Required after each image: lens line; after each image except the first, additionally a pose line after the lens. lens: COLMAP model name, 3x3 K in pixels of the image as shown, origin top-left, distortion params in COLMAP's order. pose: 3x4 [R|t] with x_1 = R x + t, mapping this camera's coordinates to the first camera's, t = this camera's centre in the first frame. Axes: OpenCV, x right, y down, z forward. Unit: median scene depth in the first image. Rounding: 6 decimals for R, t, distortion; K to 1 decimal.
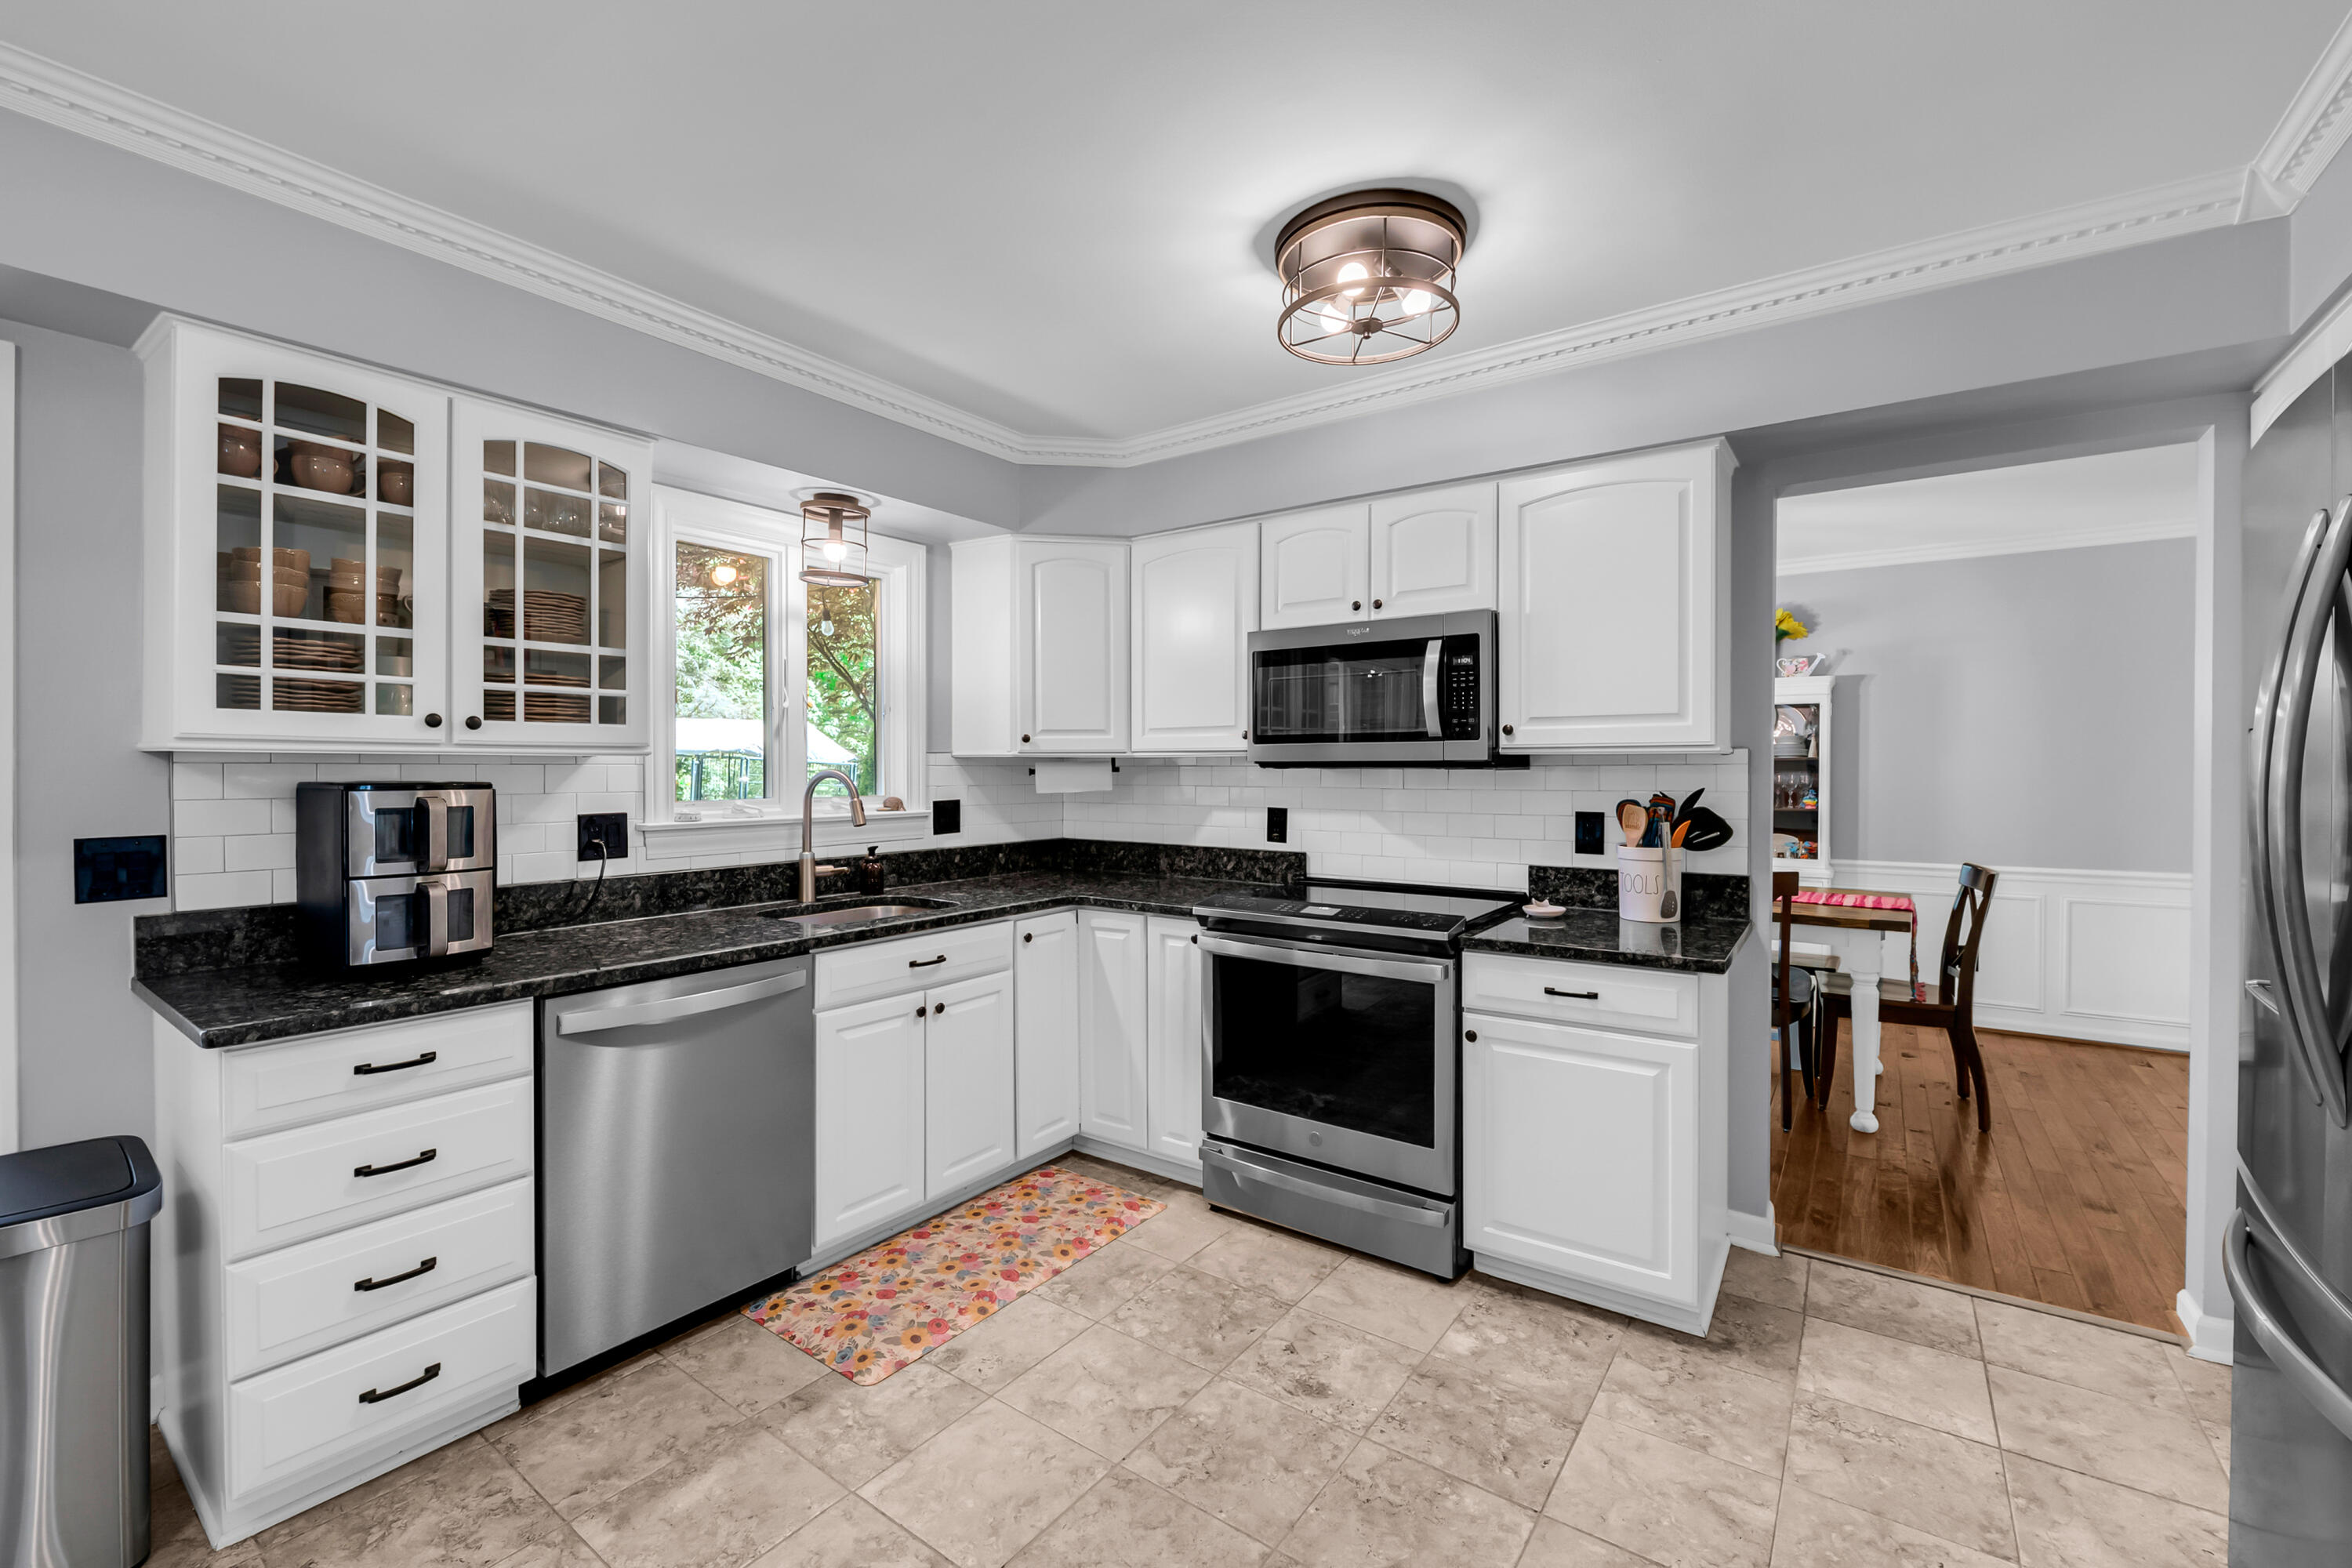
lens RADIAL K [[971.7, 0, 1167.6], [0, 971.7, 777.0], [0, 0, 1]] dist [-0.005436, -0.002386]
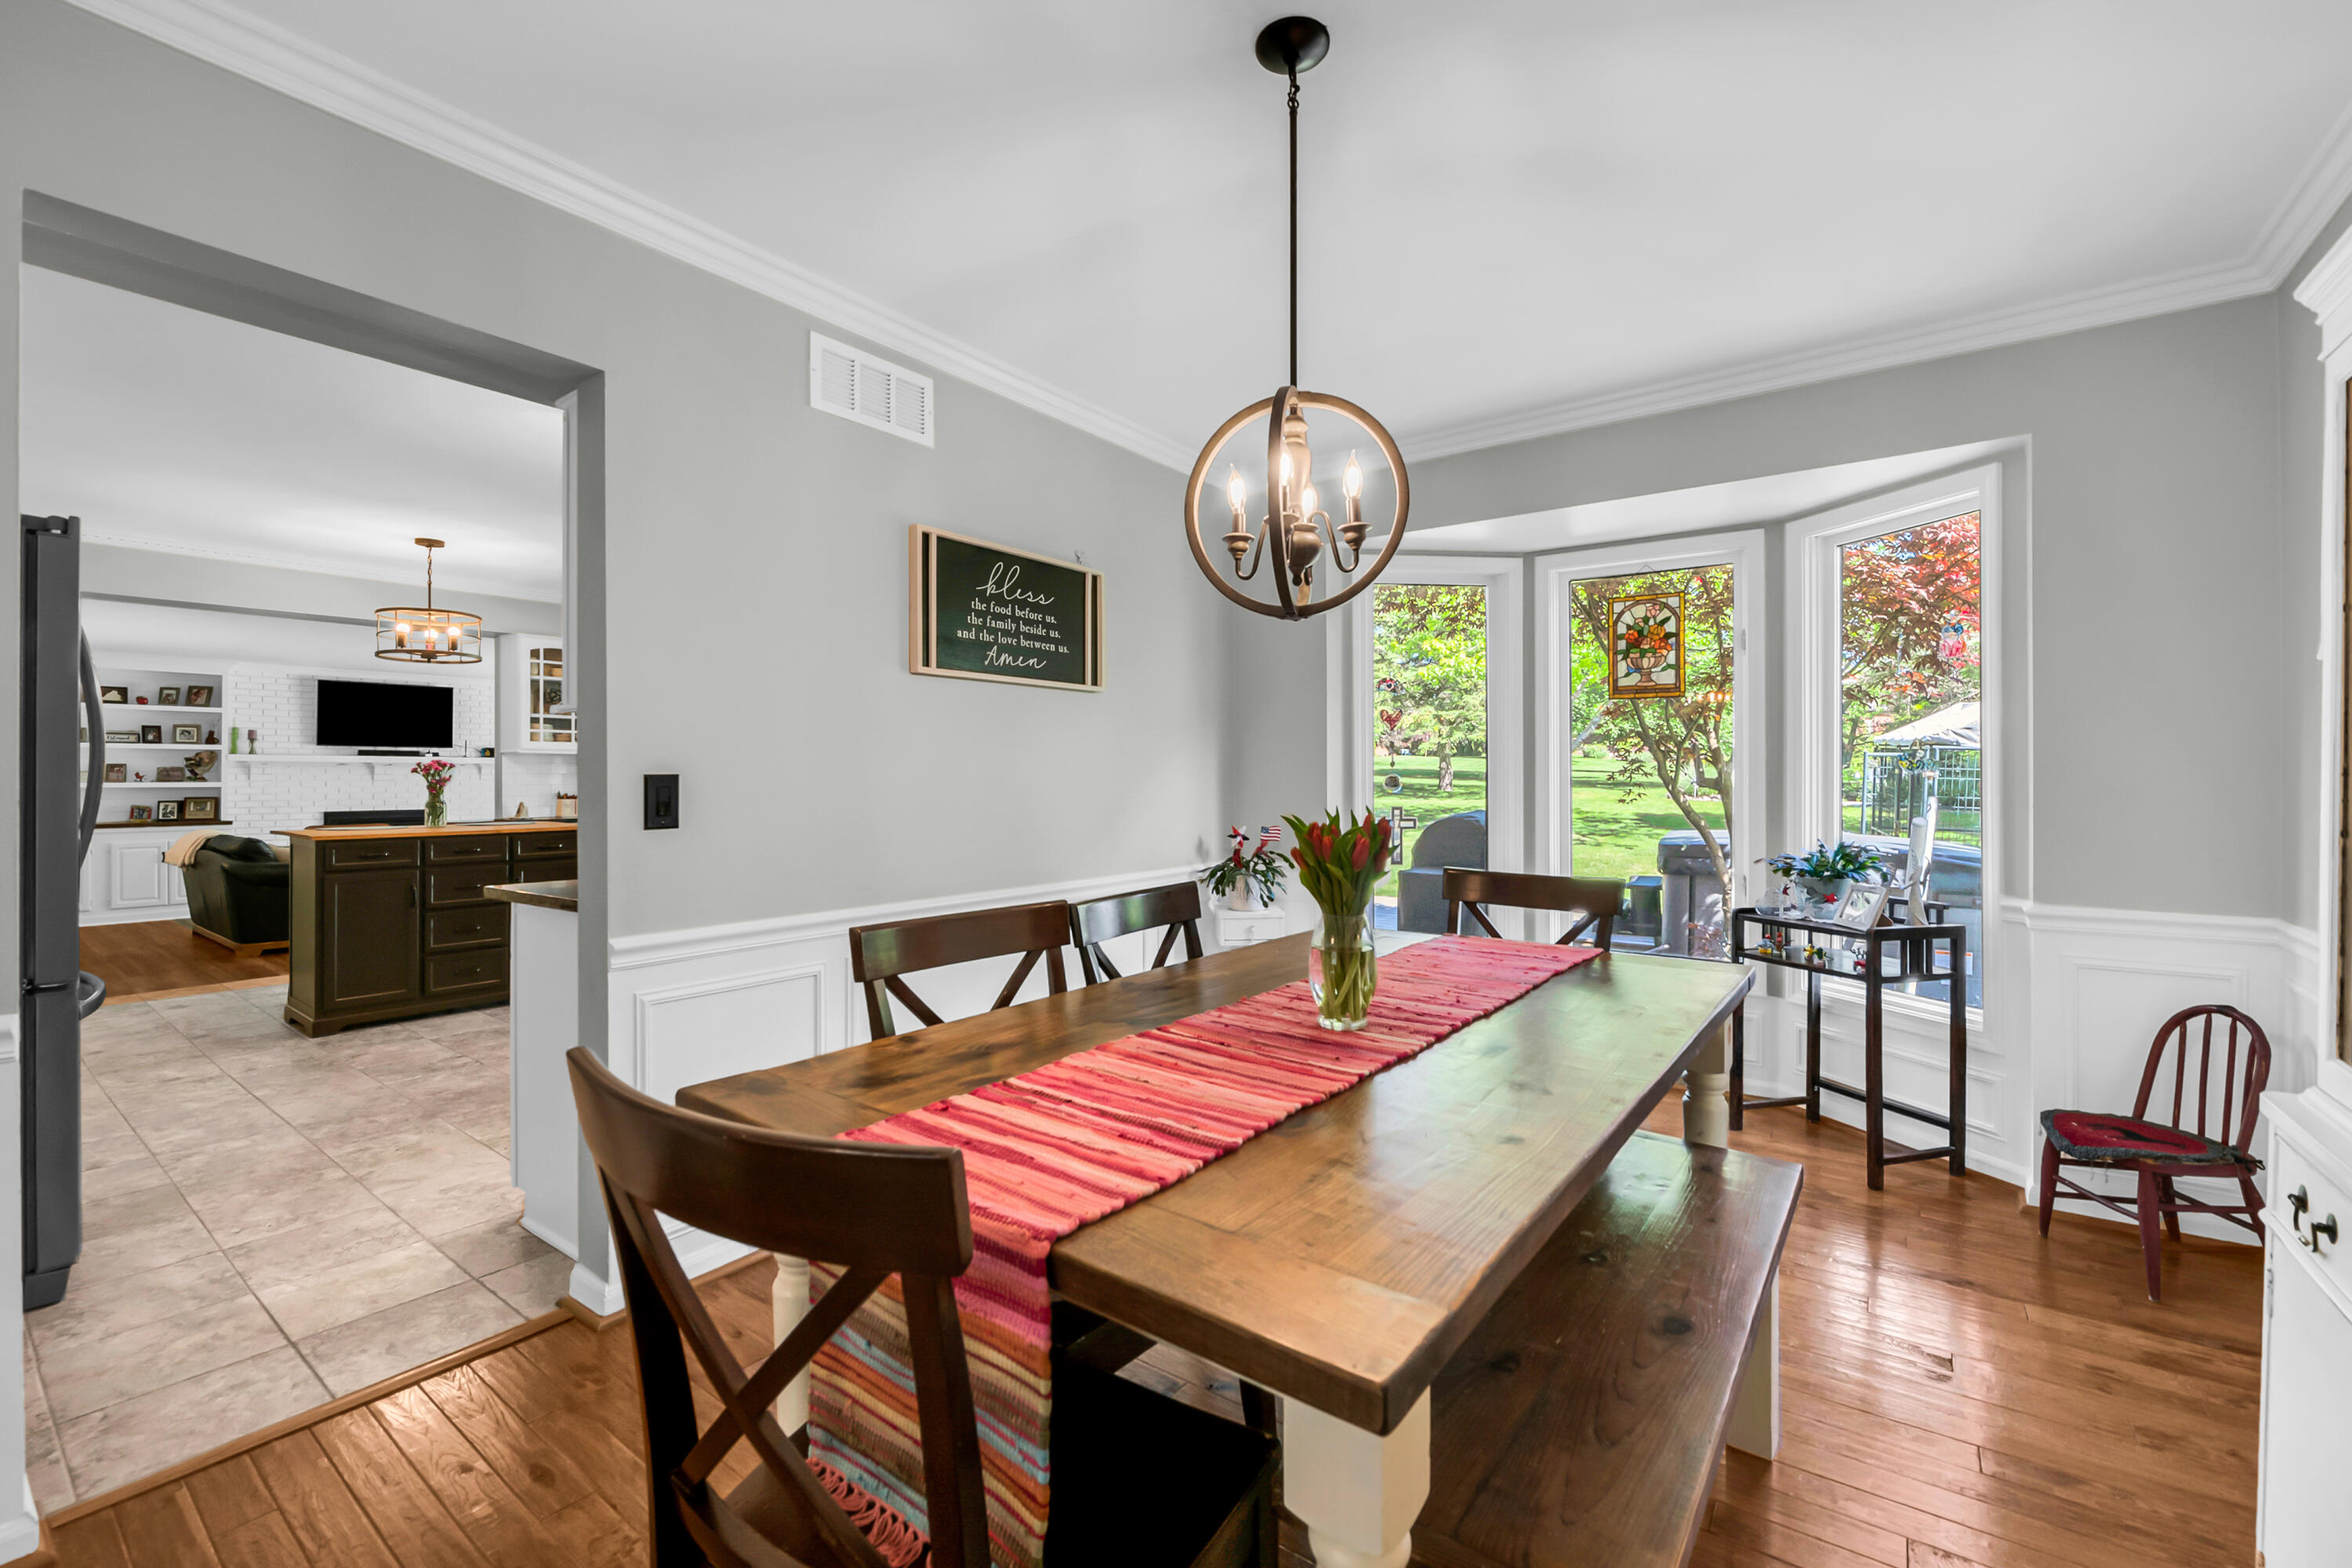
lens RADIAL K [[971.7, 0, 1174.4], [0, 971.7, 777.6], [0, 0, 1]] dist [-0.005436, -0.002386]
pose [[-0.001548, -0.001072, -0.999998, 1.410103], [-0.006989, 0.999975, -0.001061, 0.036615], [0.999974, 0.006987, -0.001556, 1.466750]]
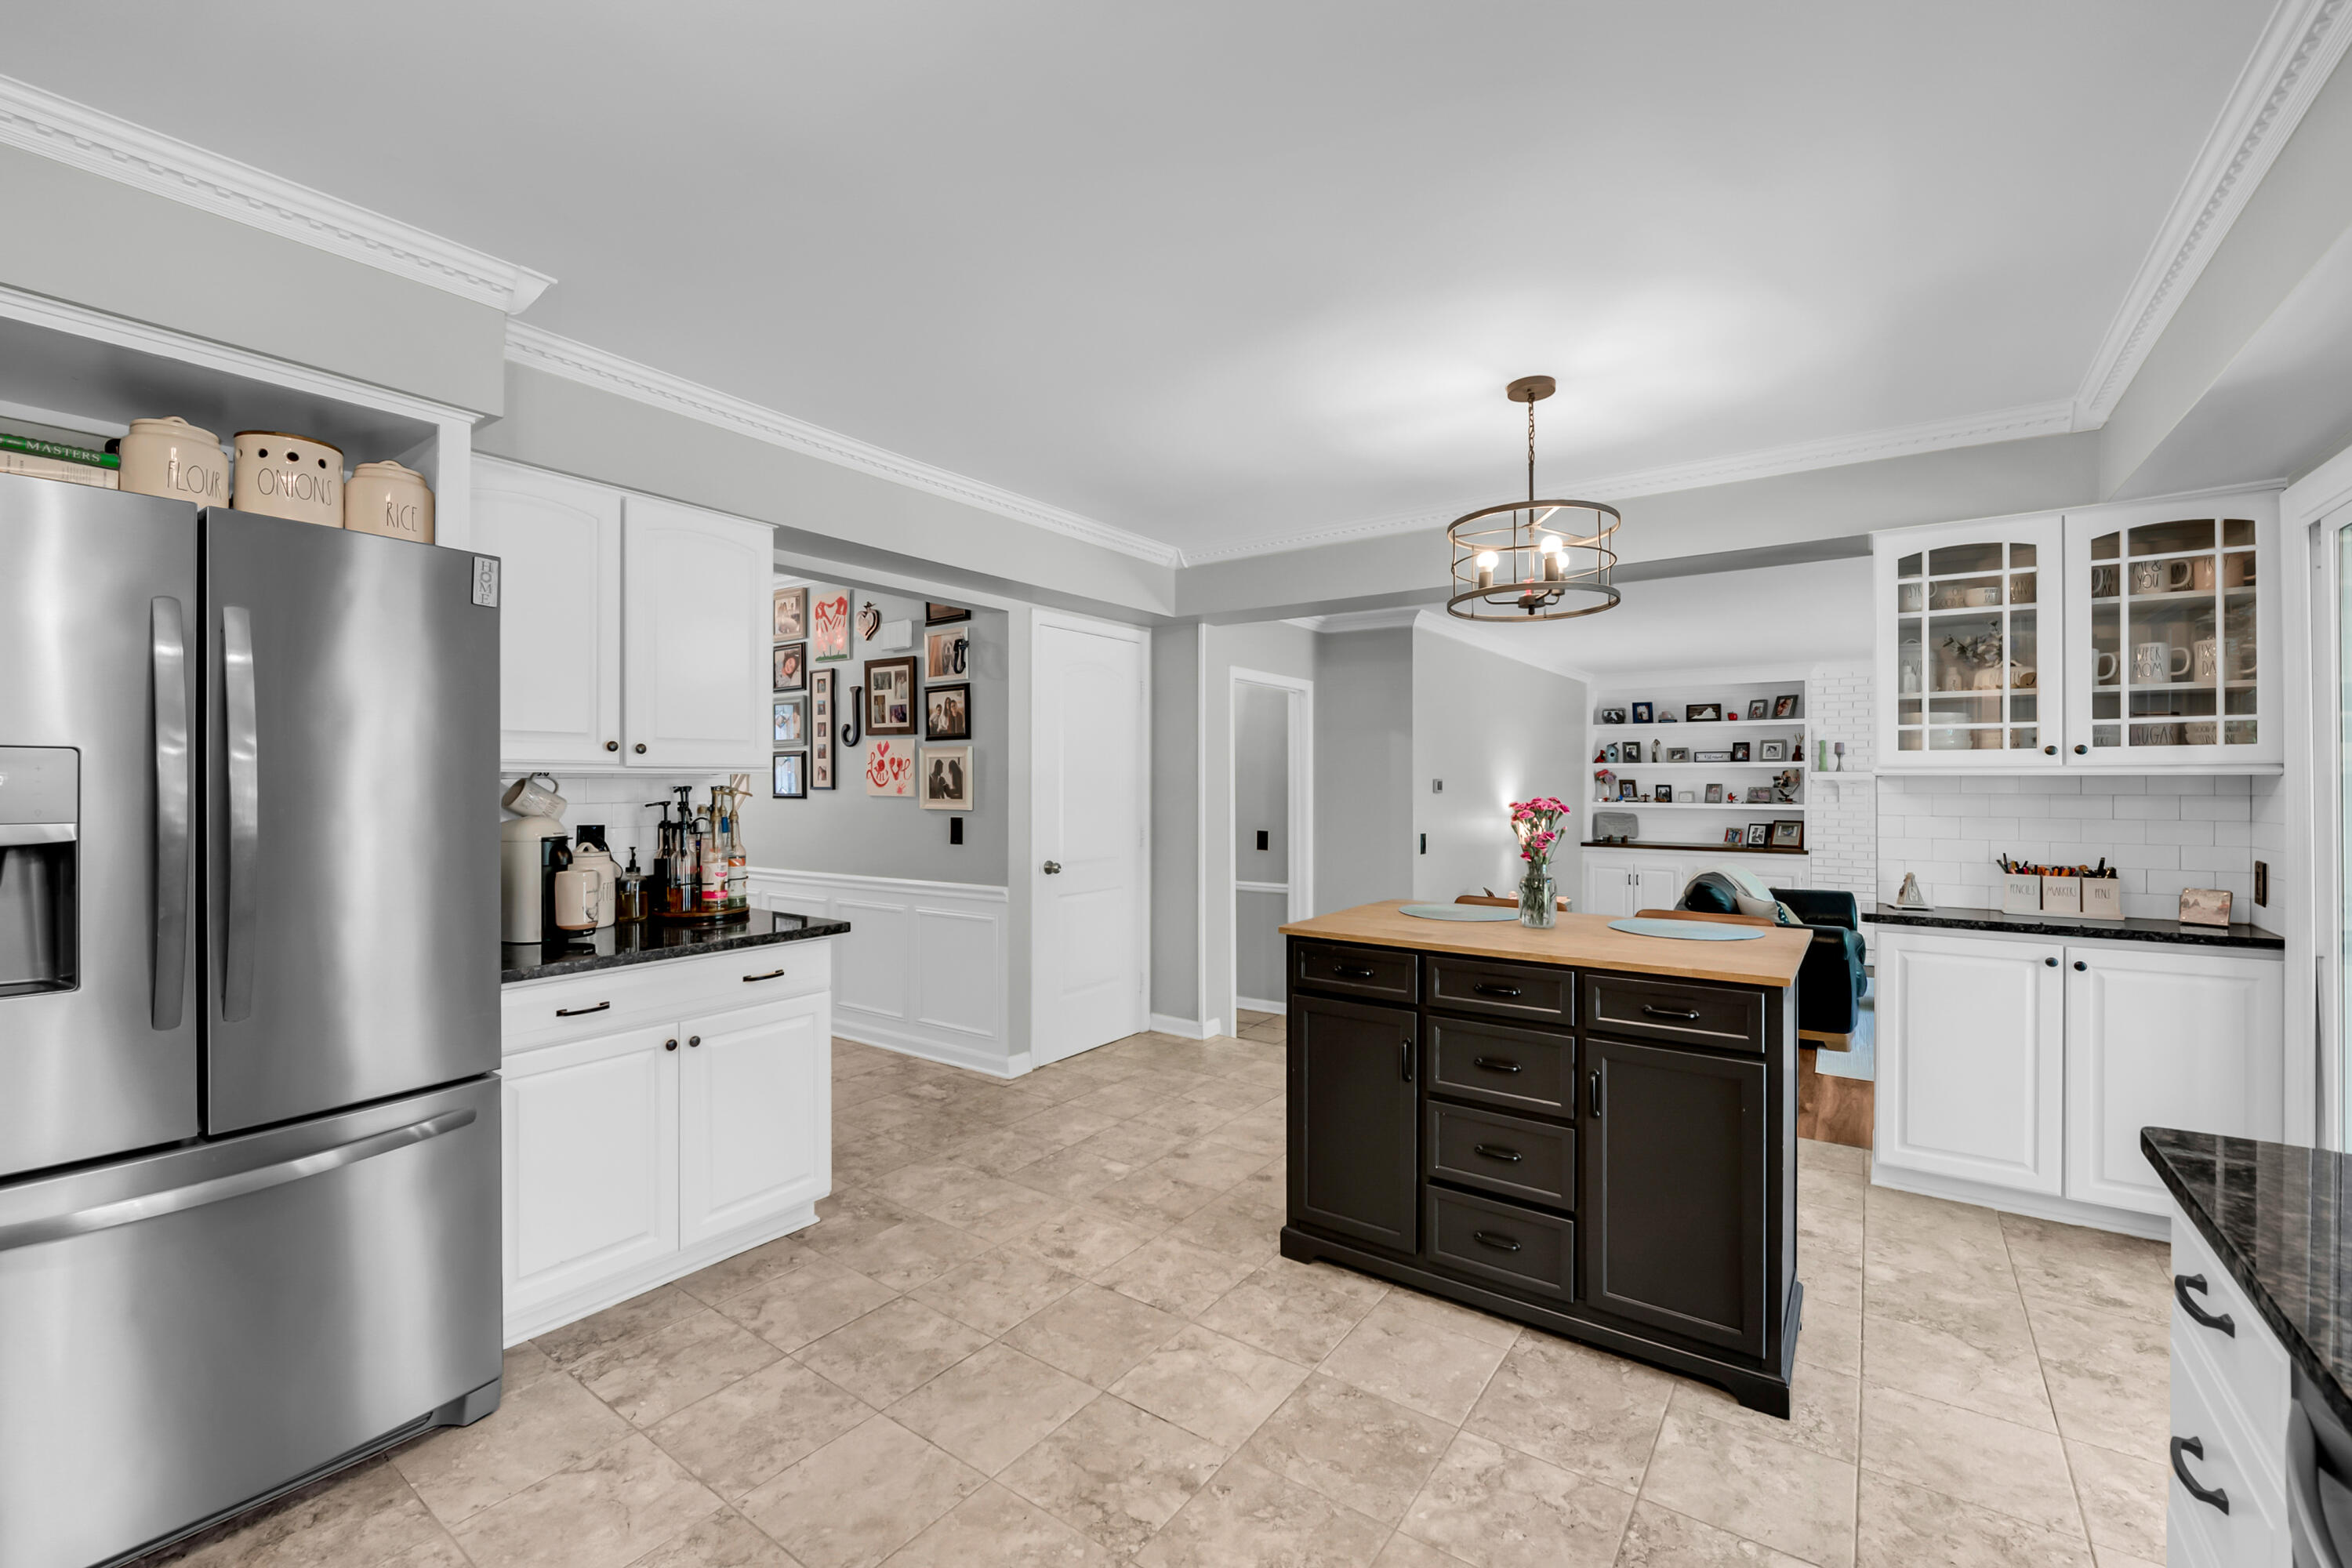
lens RADIAL K [[971.7, 0, 1172.3], [0, 971.7, 783.2], [0, 0, 1]] dist [-0.005436, -0.002386]
pose [[-0.999978, -0.001329, -0.006466, -0.103123], [-0.001374, 0.999974, 0.007047, -0.012657], [0.006456, 0.007056, -0.999954, 1.010704]]
